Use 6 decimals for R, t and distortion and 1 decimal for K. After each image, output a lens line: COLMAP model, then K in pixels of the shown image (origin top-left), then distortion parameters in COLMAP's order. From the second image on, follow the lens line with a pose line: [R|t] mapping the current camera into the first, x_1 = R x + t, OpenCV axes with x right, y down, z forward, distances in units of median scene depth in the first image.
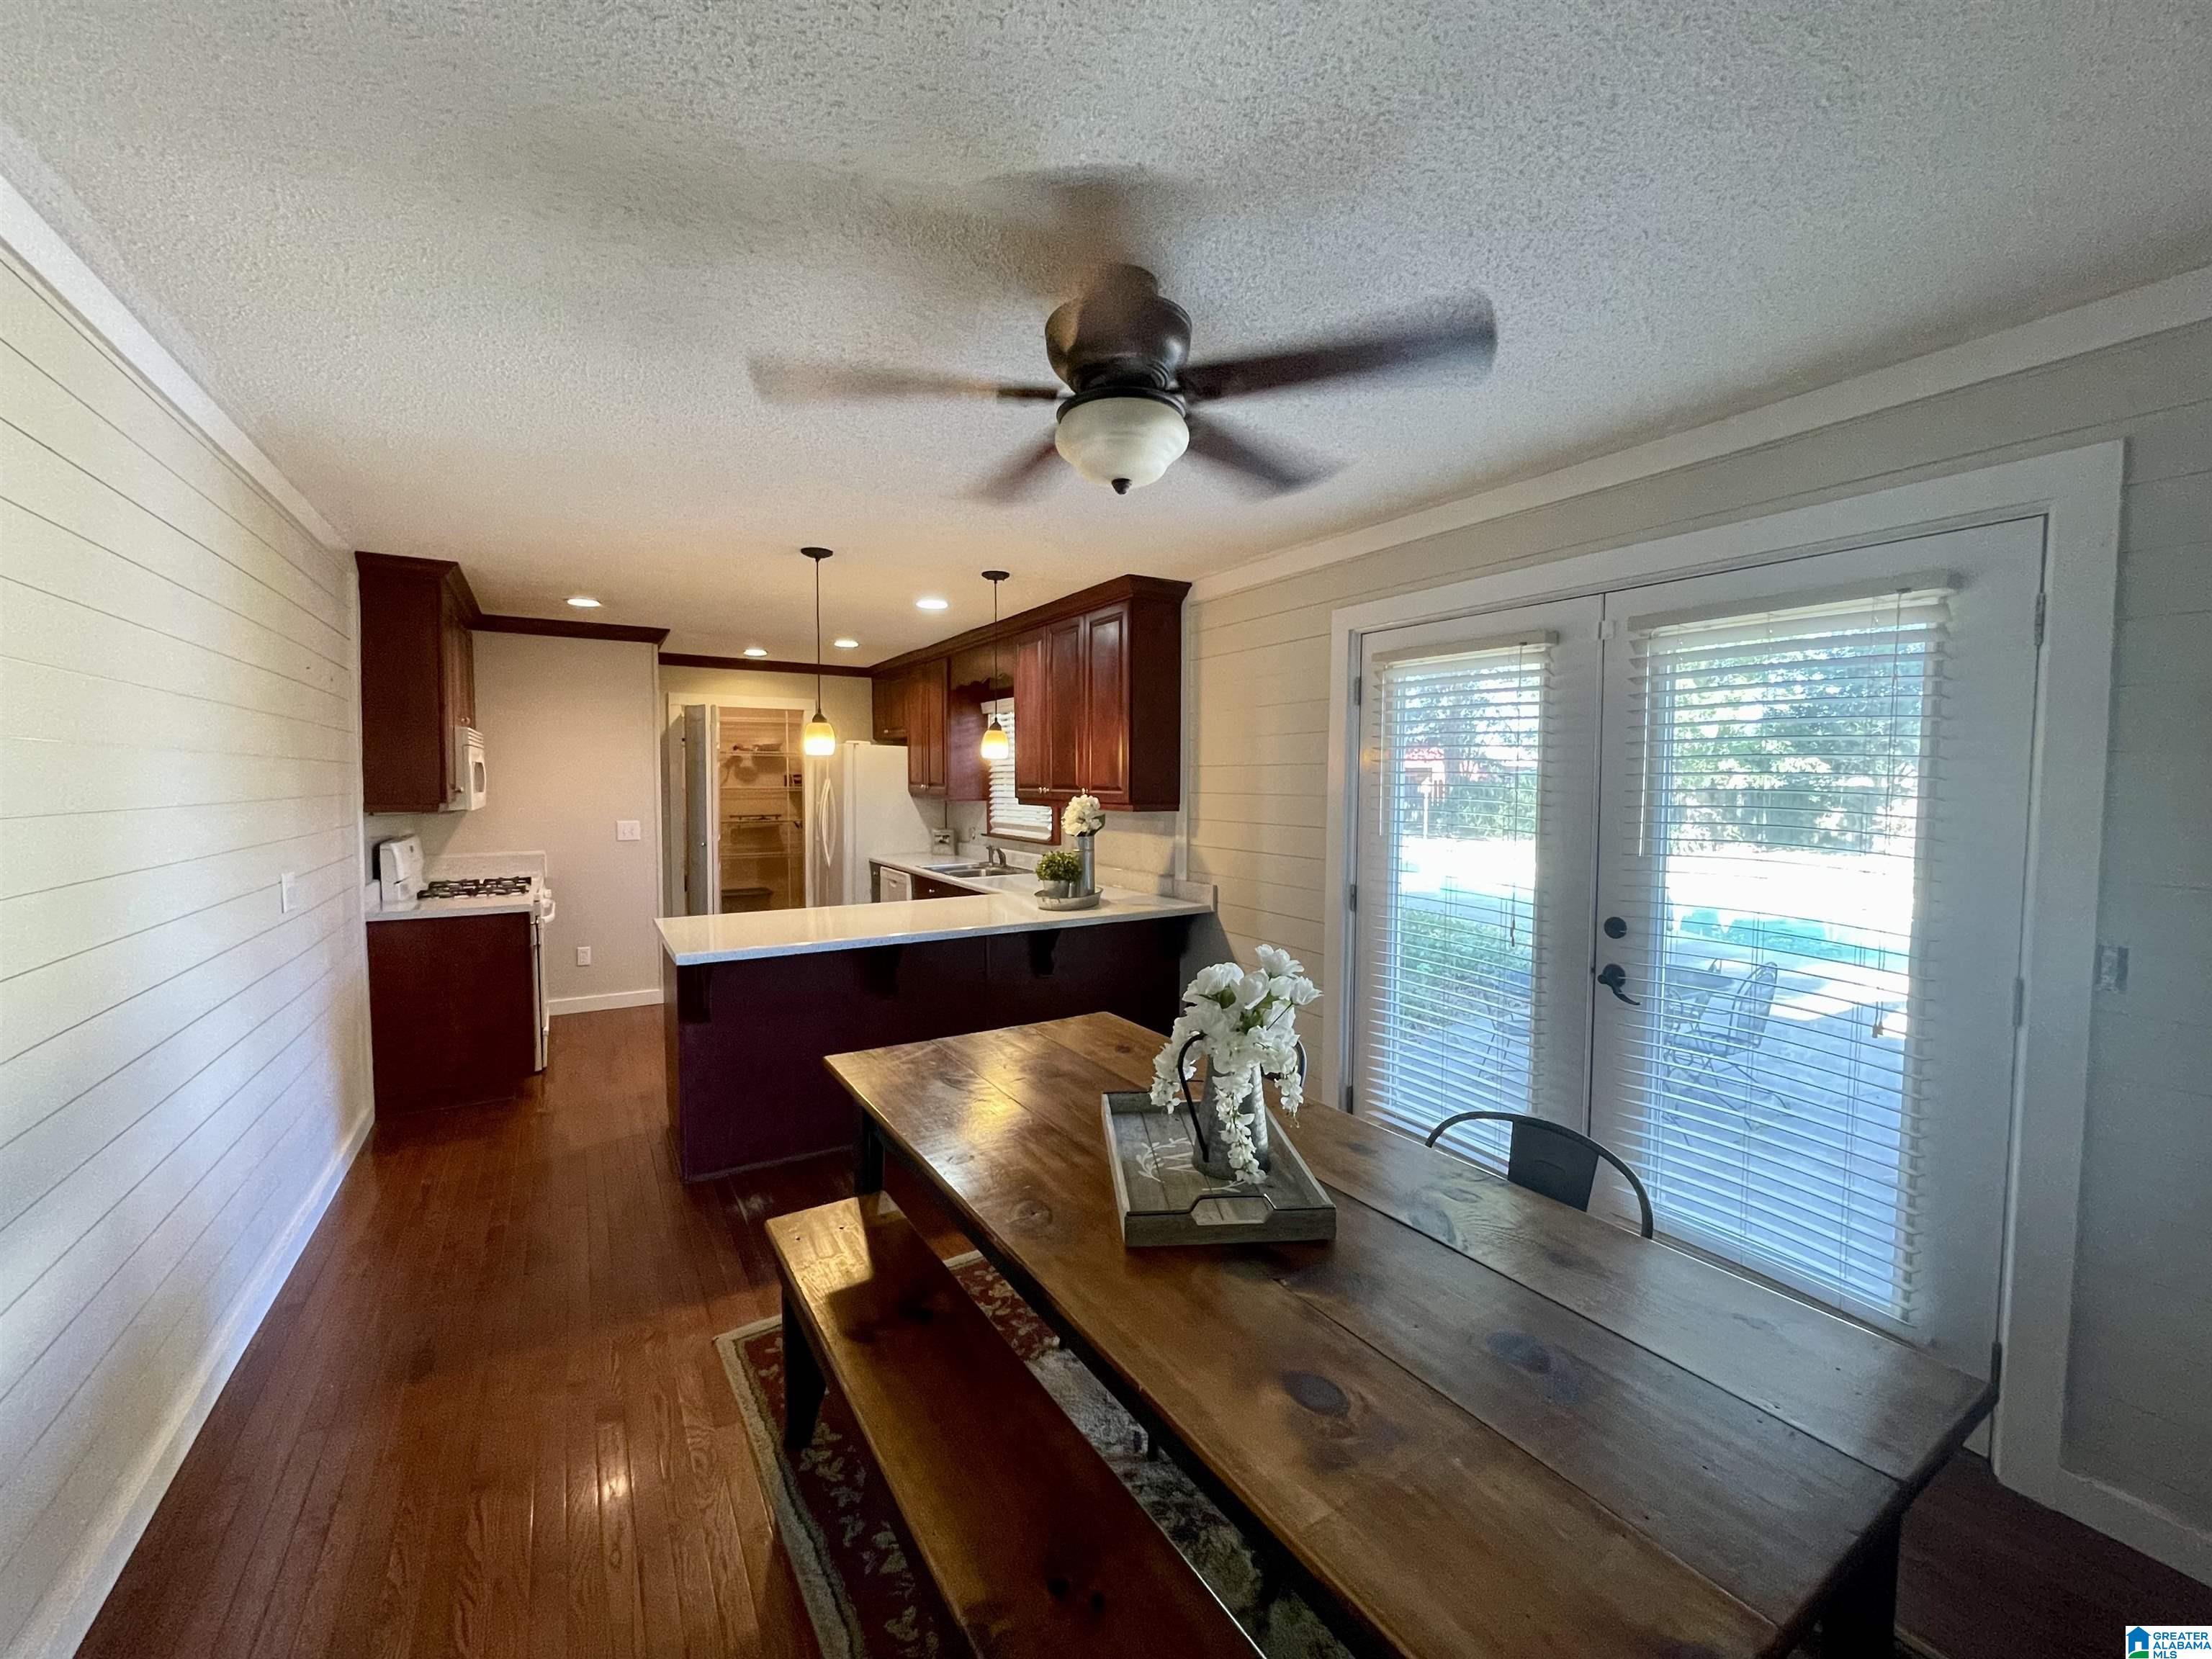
lens RADIAL K [[890.0, 0, 1102.1], [0, 890.0, 824.2], [0, 0, 1]] dist [-0.000262, 0.000150]
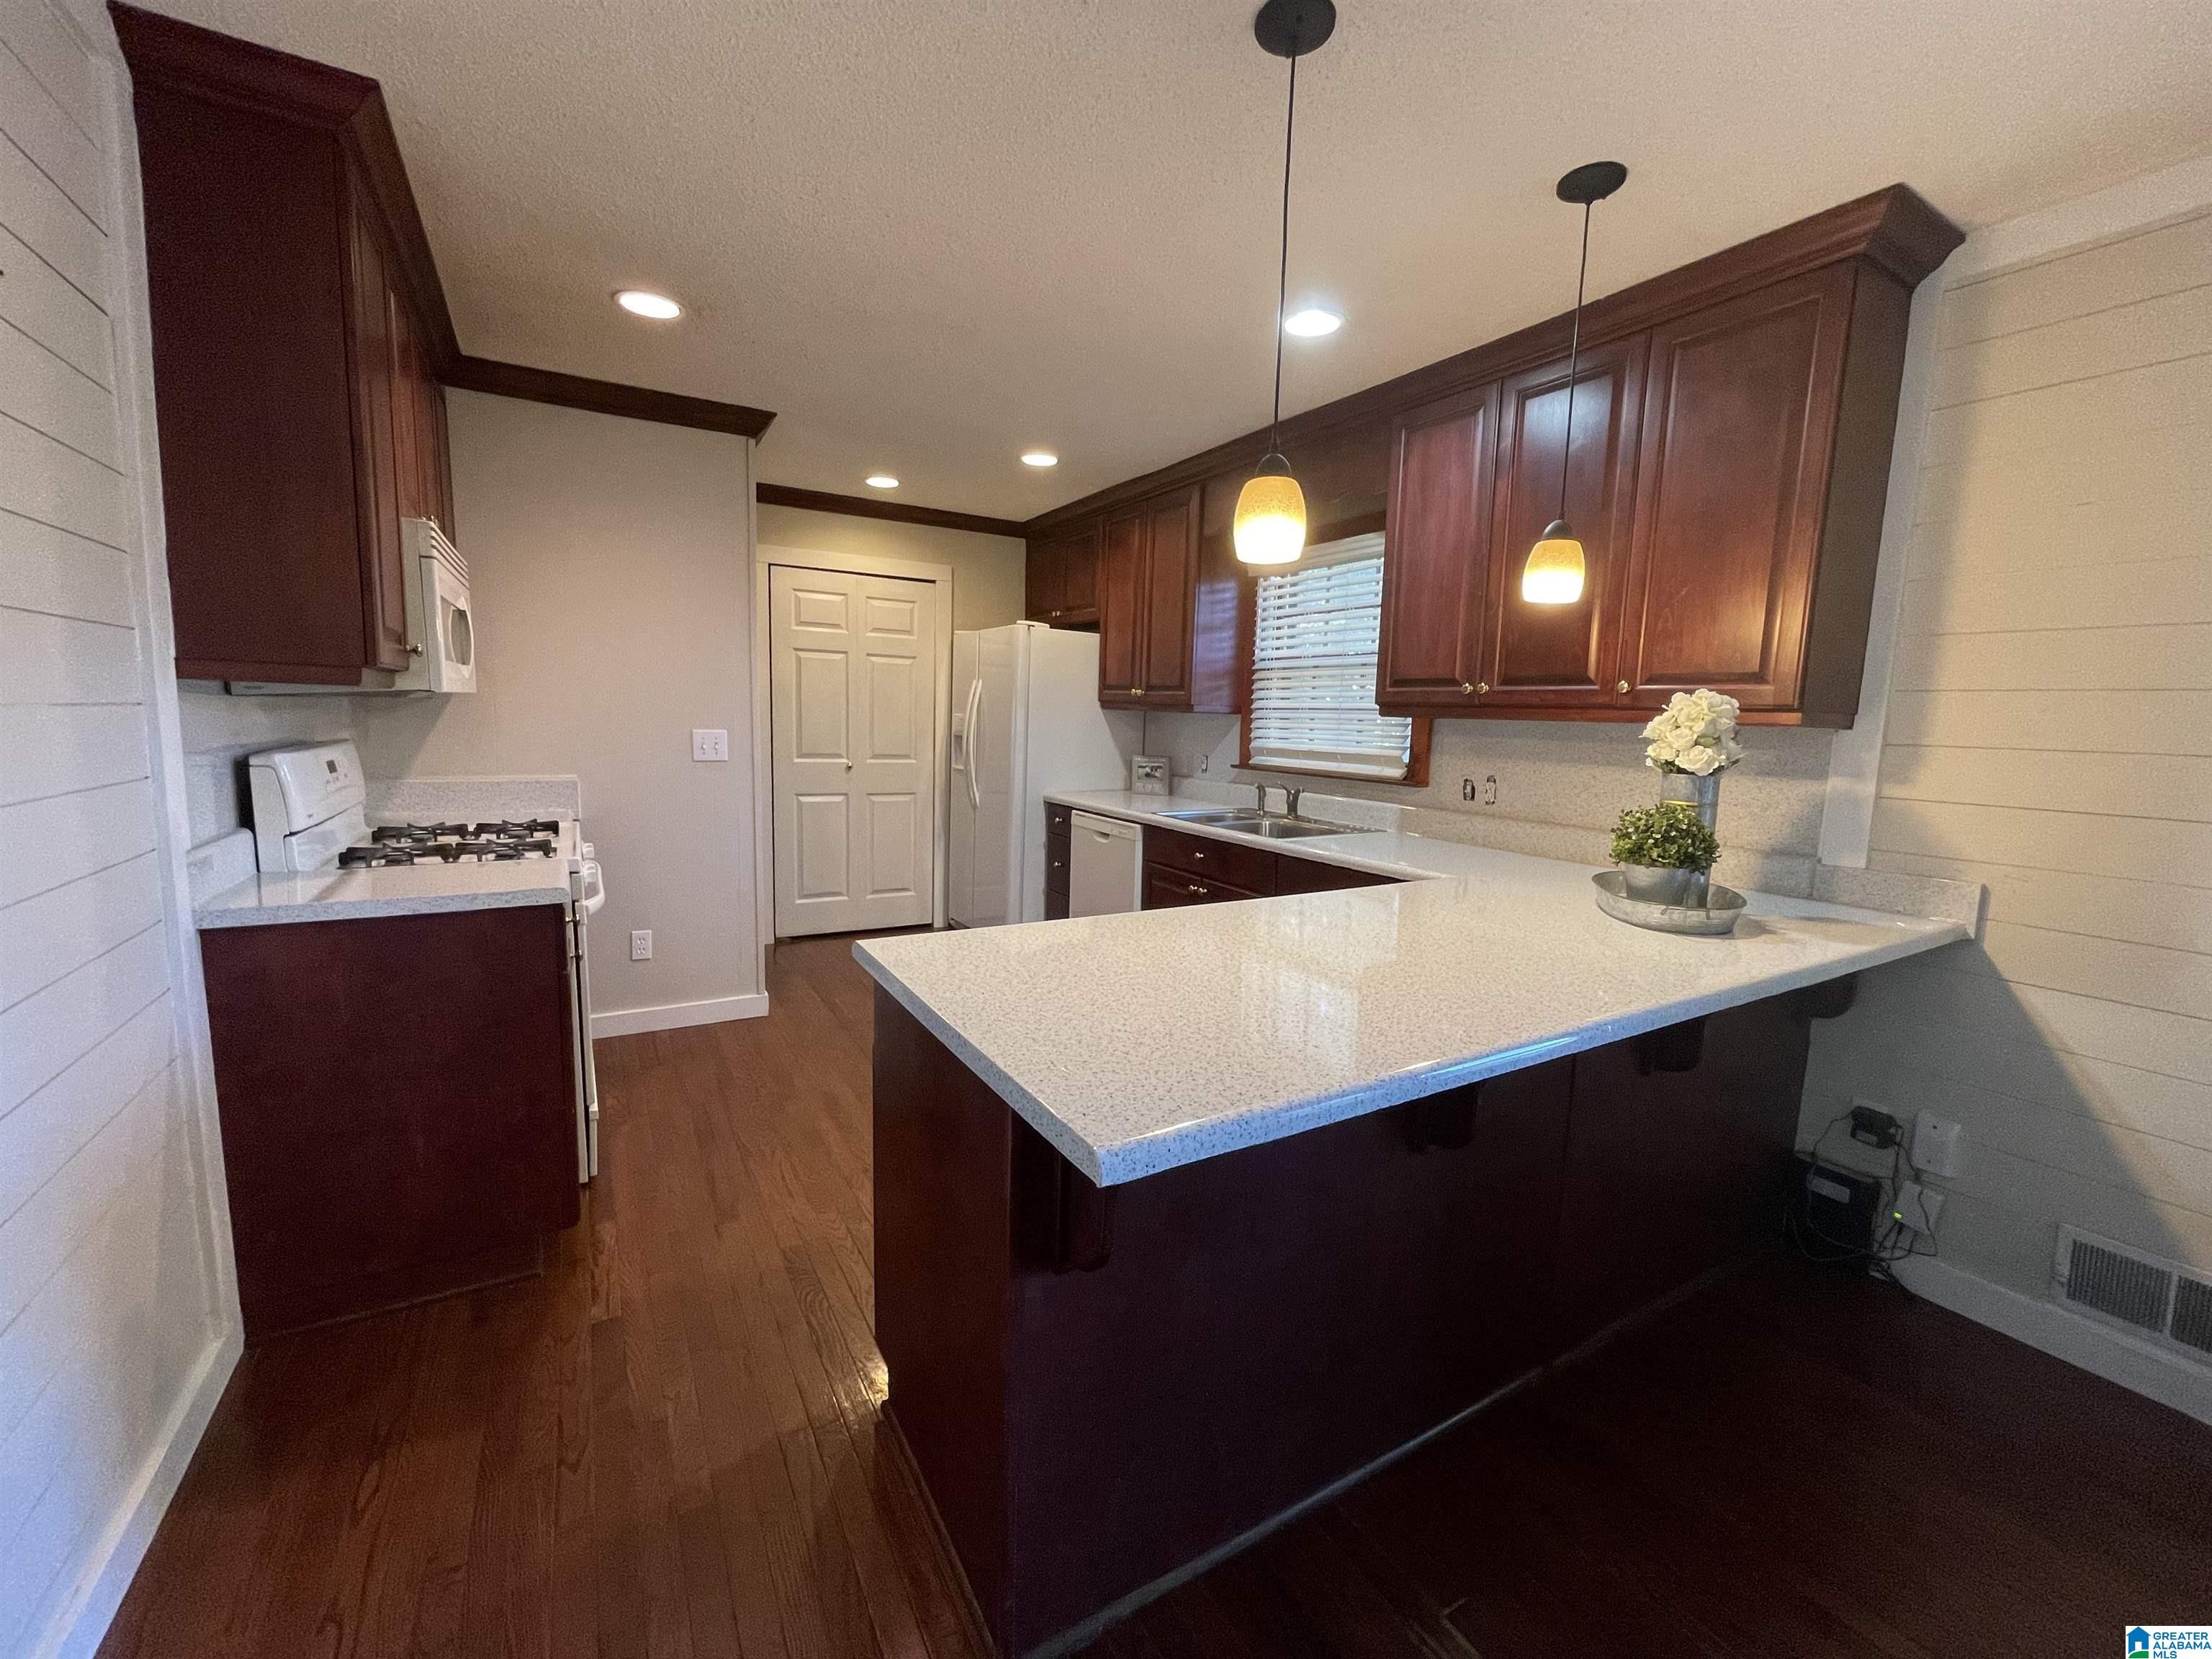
lens RADIAL K [[893.8, 0, 1104.0], [0, 893.8, 822.1], [0, 0, 1]] dist [-0.001732, -0.000013]
pose [[0.999635, 0.025951, -0.007547, -0.328590], [-0.025345, 0.997111, 0.071601, 0.011643], [0.009384, -0.071383, 0.997405, 0.494090]]
